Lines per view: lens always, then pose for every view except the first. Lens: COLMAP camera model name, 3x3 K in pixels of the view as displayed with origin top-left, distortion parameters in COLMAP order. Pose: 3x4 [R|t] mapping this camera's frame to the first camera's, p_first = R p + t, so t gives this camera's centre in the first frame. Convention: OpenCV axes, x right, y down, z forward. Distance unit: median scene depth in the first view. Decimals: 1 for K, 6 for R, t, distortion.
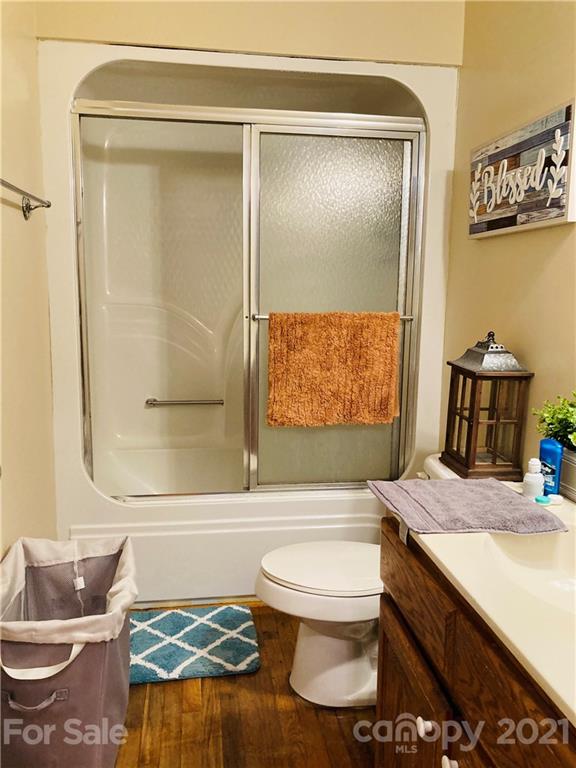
lens RADIAL K [[630.3, 0, 290.4], [0, 630.3, 386.6], [0, 0, 1]] dist [0.032856, -0.035253]
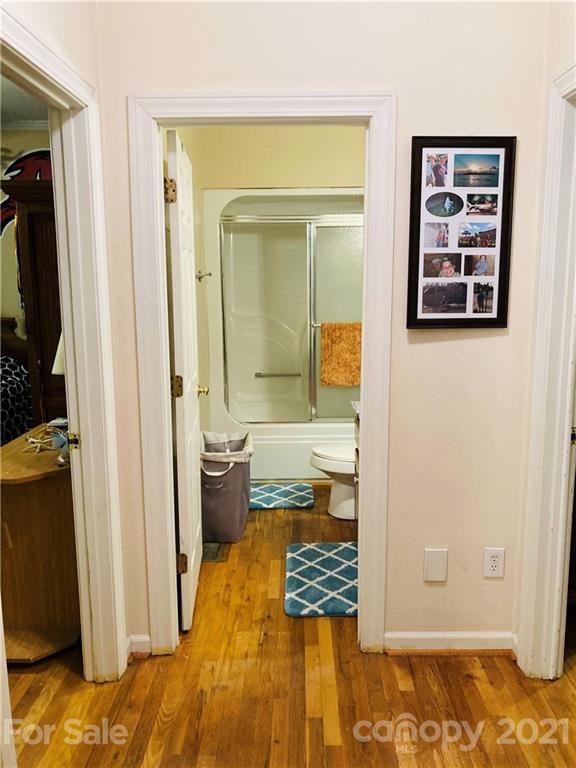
lens RADIAL K [[630.3, 0, 287.8], [0, 630.3, 383.7], [0, 0, 1]] dist [0.032856, -0.035253]
pose [[0.986493, -0.000512, -0.163804, 0.190442], [0.002718, 0.999909, 0.013244, 0.038113], [0.163782, -0.013510, 0.986404, -0.924096]]
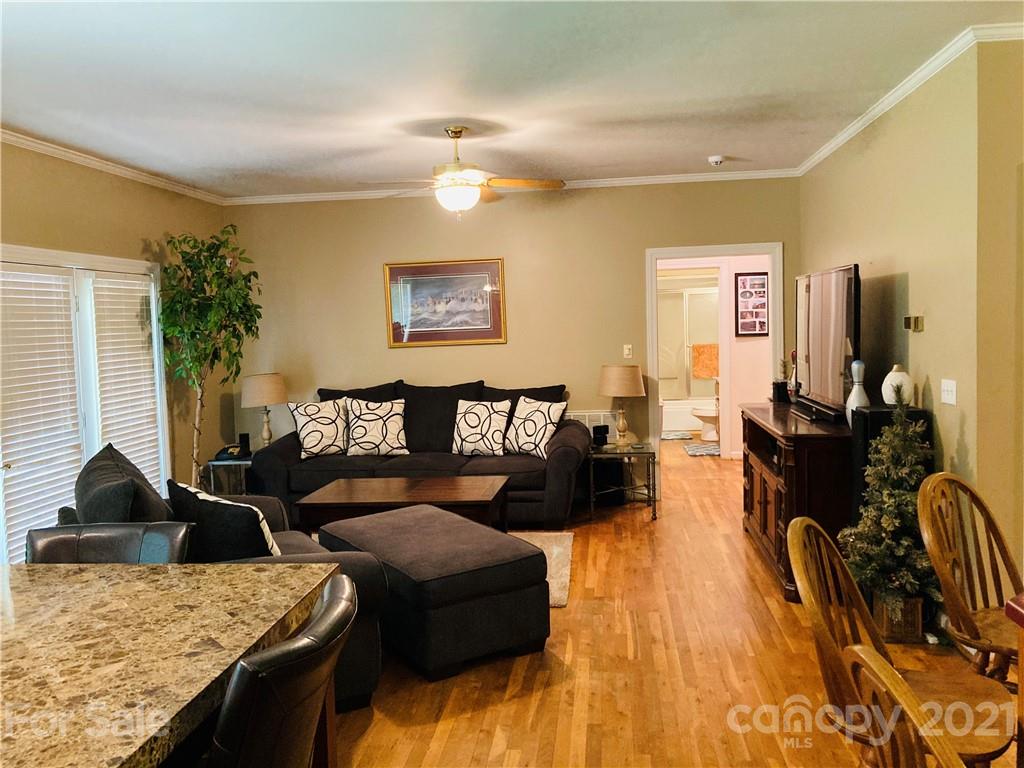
lens RADIAL K [[840.4, 0, 516.0], [0, 840.4, 373.1], [0, 0, 1]] dist [0.032856, -0.035253]
pose [[0.965644, -0.035296, -0.257459, 0.233667], [0.011600, 0.995600, -0.092982, 0.514538], [0.259608, 0.086801, 0.961805, -4.118643]]
